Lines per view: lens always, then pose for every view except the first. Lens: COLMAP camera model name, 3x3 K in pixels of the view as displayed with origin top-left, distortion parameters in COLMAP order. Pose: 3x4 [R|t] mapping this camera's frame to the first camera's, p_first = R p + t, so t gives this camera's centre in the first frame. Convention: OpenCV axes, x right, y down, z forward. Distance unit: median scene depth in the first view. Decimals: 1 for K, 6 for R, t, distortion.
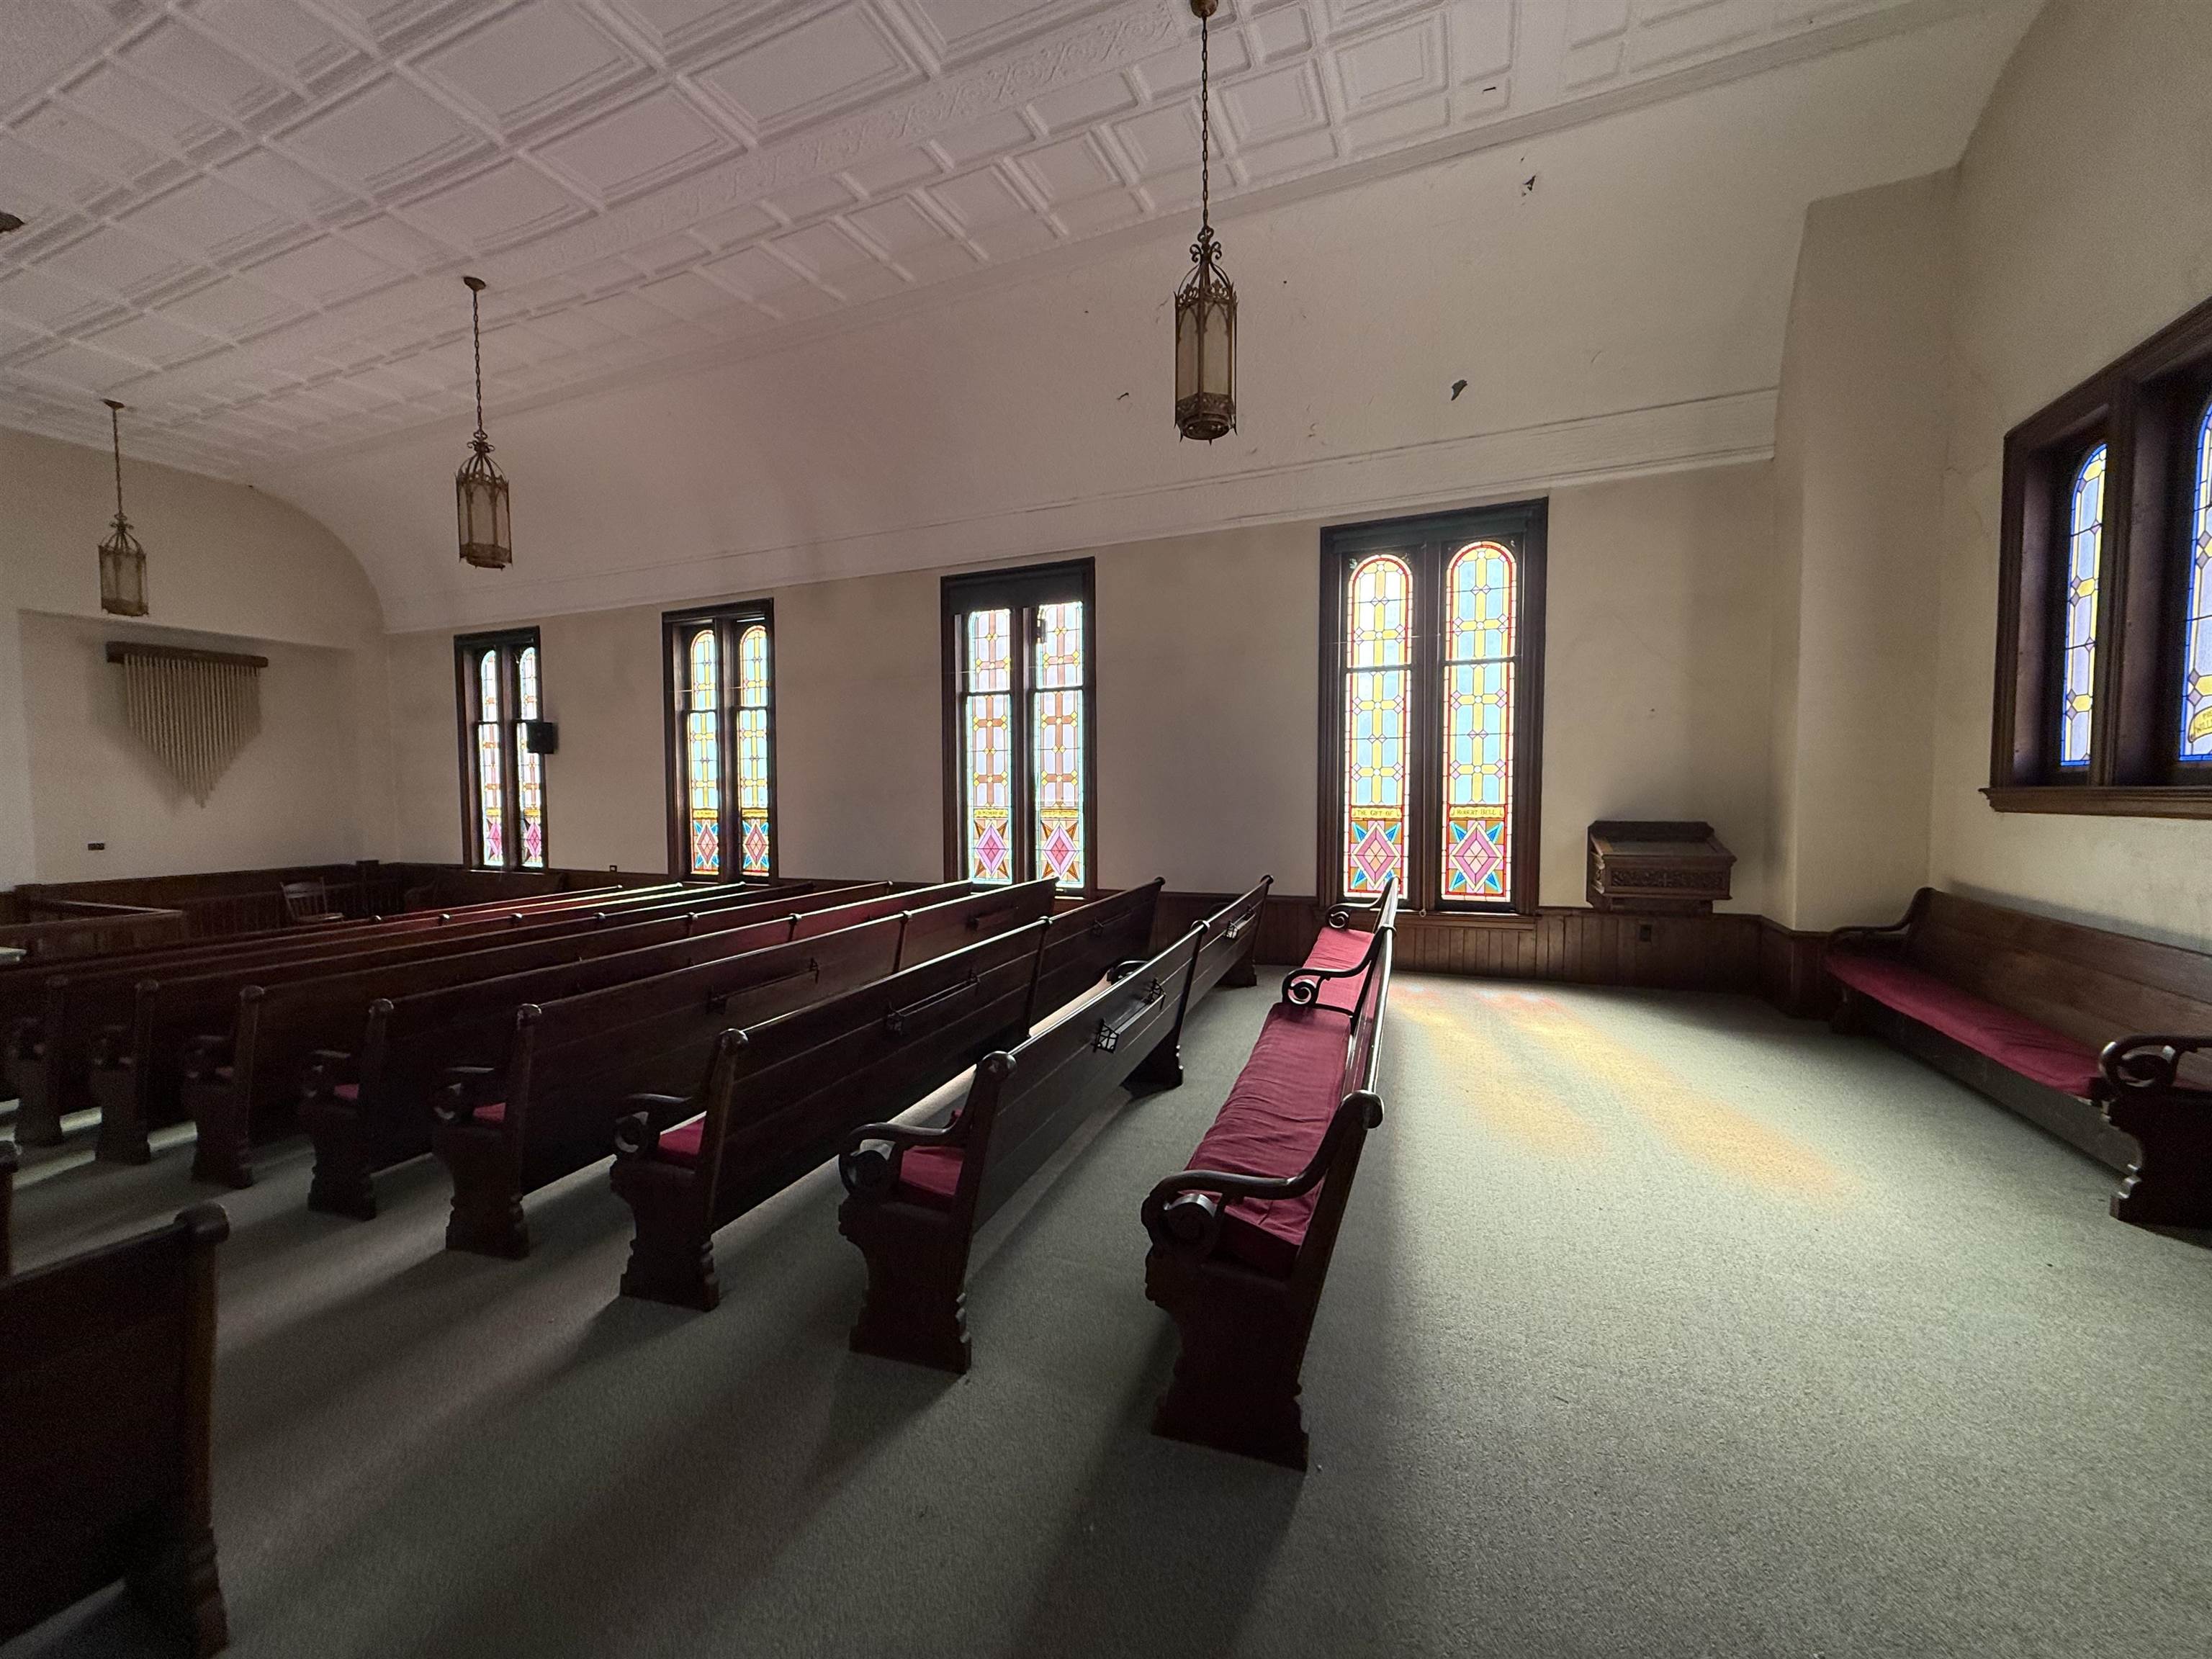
lens RADIAL K [[879.4, 0, 1047.4], [0, 879.4, 837.3], [0, 0, 1]] dist [-0.001498, 0.000577]
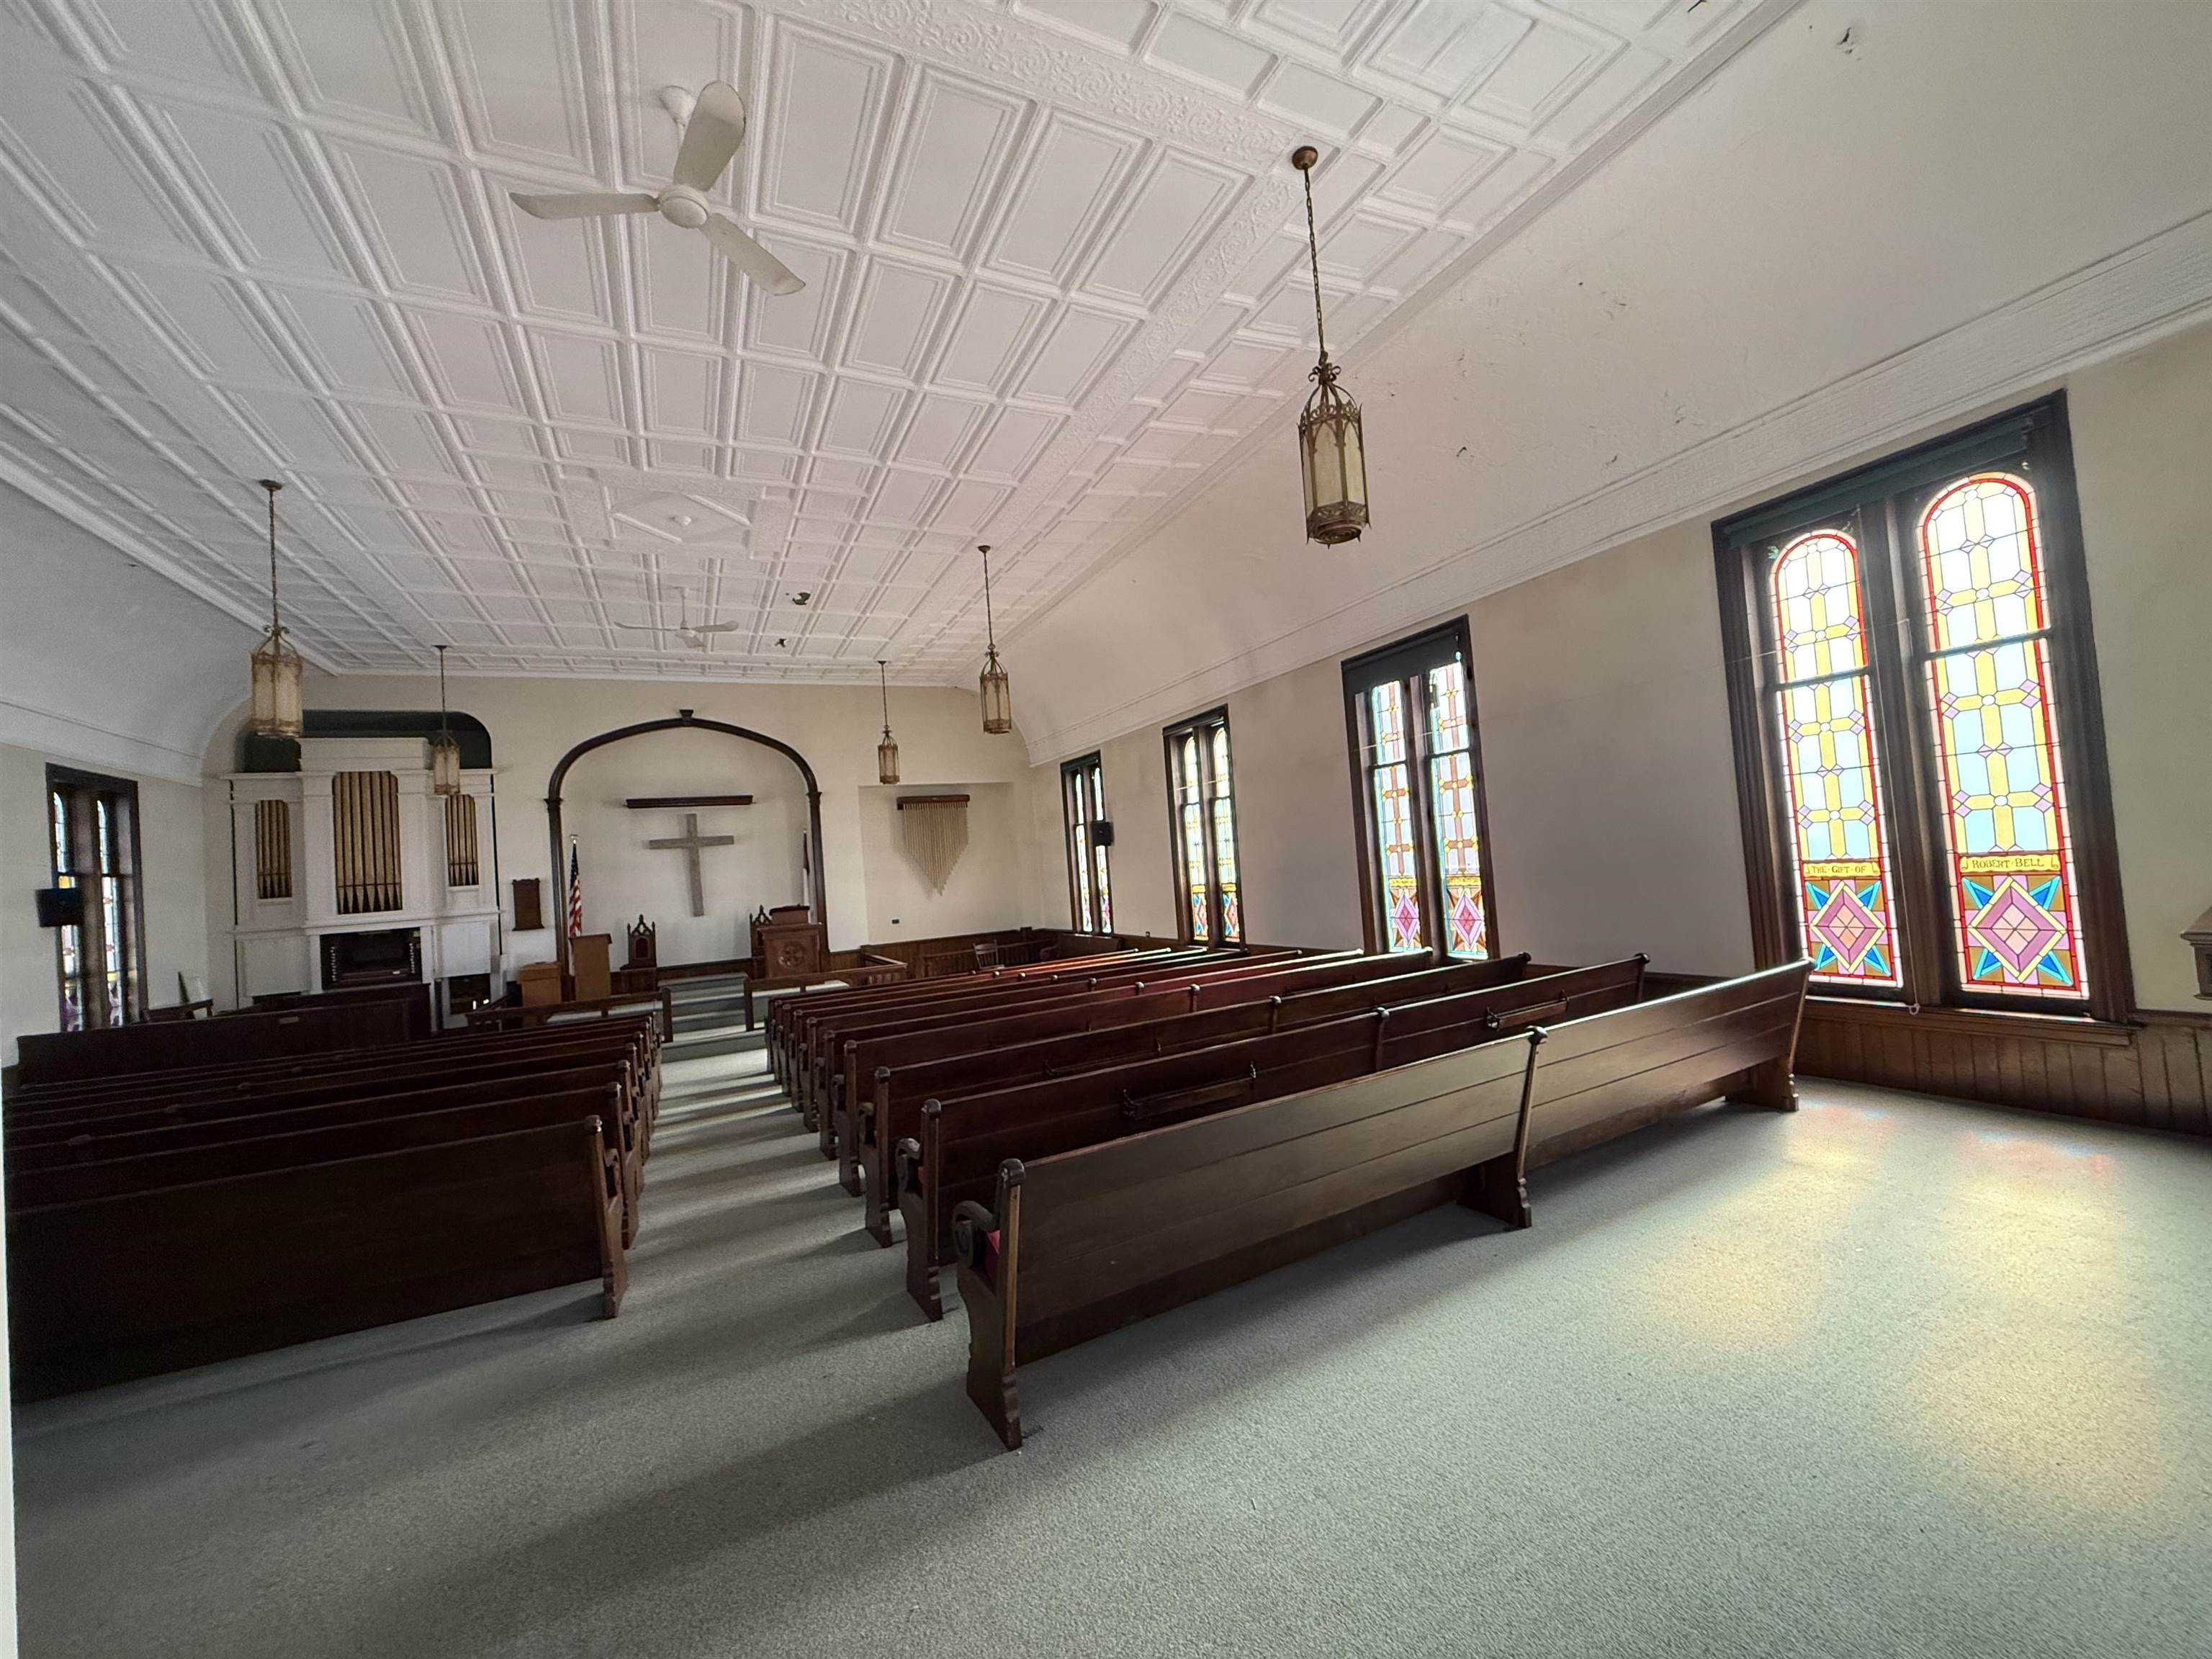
lens RADIAL K [[879.4, 0, 1107.9], [0, 879.4, 830.9], [0, 0, 1]] dist [-0.001498, 0.000577]
pose [[0.746843, -0.076437, -0.660593, 0.362192], [0.036832, 0.996602, -0.073676, -0.025175], [0.663979, 0.030694, 0.747121, 0.026820]]
